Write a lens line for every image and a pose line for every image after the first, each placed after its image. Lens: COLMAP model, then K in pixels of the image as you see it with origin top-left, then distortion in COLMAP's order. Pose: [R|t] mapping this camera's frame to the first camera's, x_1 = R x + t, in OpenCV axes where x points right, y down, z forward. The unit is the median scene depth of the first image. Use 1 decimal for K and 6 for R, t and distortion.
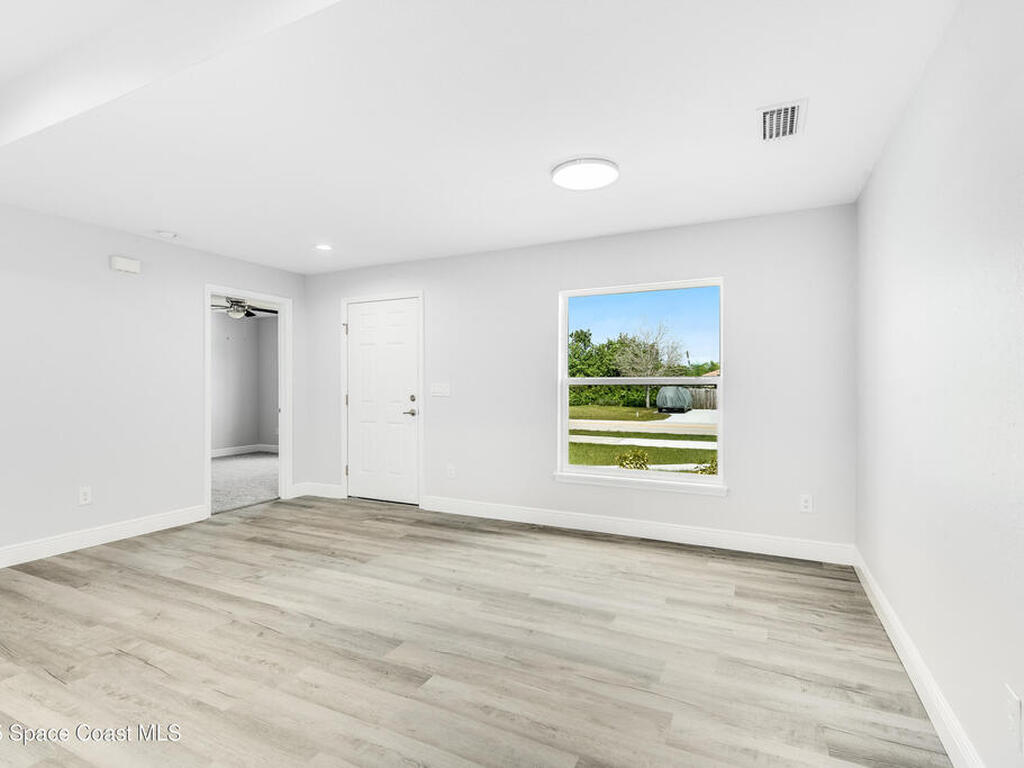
lens RADIAL K [[513.5, 0, 511.6], [0, 513.5, 385.1], [0, 0, 1]] dist [0.002386, -0.001004]
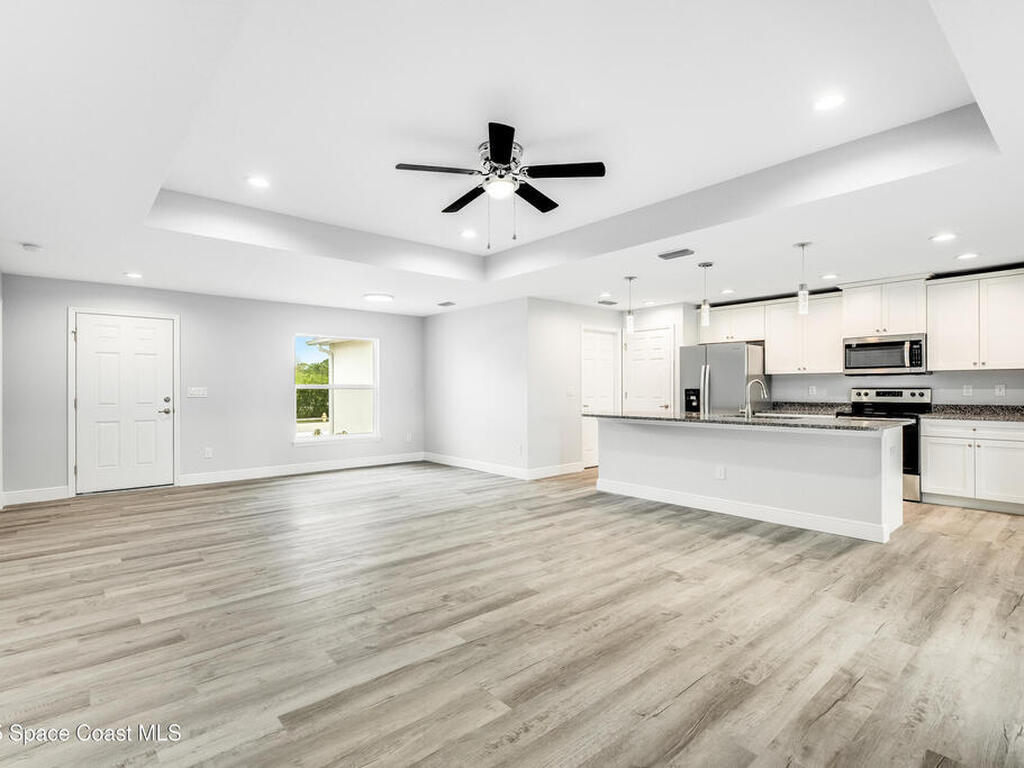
lens RADIAL K [[513.5, 0, 511.3], [0, 513.5, 387.1], [0, 0, 1]] dist [0.002386, -0.001004]
pose [[0.387492, 0.001810, 0.921871, -0.960851], [0.003225, 0.999989, -0.003320, 0.001770], [-0.921867, 0.004260, 0.387482, -0.246570]]
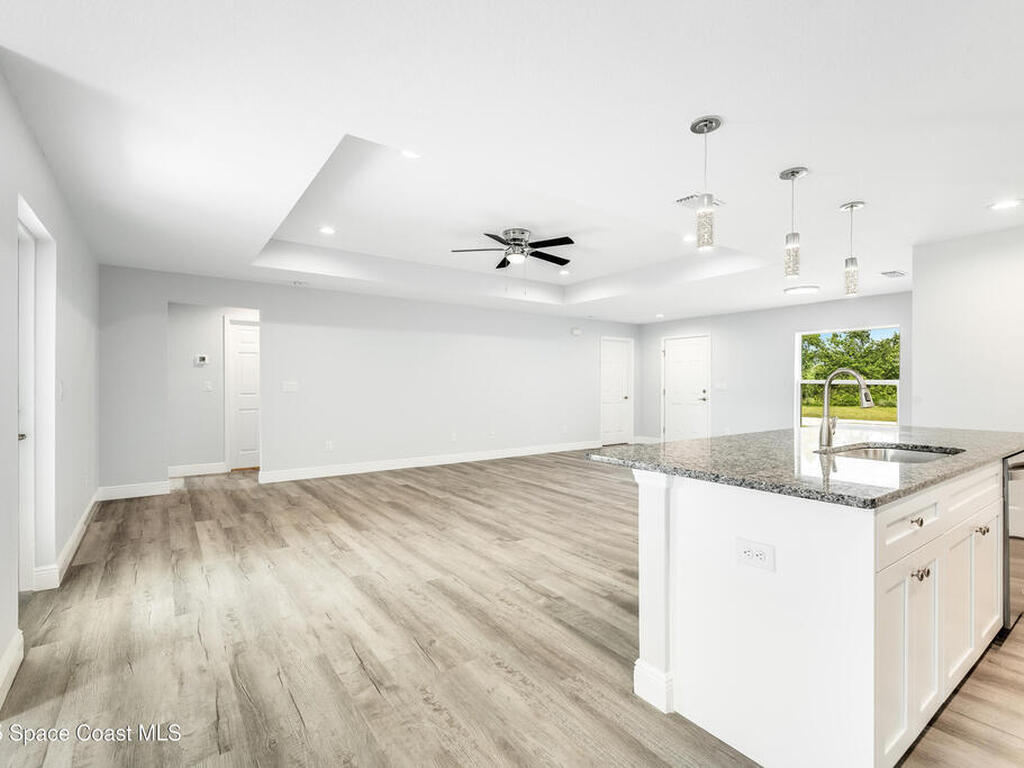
lens RADIAL K [[482.7, 0, 505.8], [0, 482.7, 387.4], [0, 0, 1]] dist [0.025007, 0.000067]
pose [[0.878584, 0.003583, -0.477575, 0.010485], [-0.000676, 0.999980, 0.006259, 0.002058], [0.477588, -0.005177, 0.878569, -0.804328]]
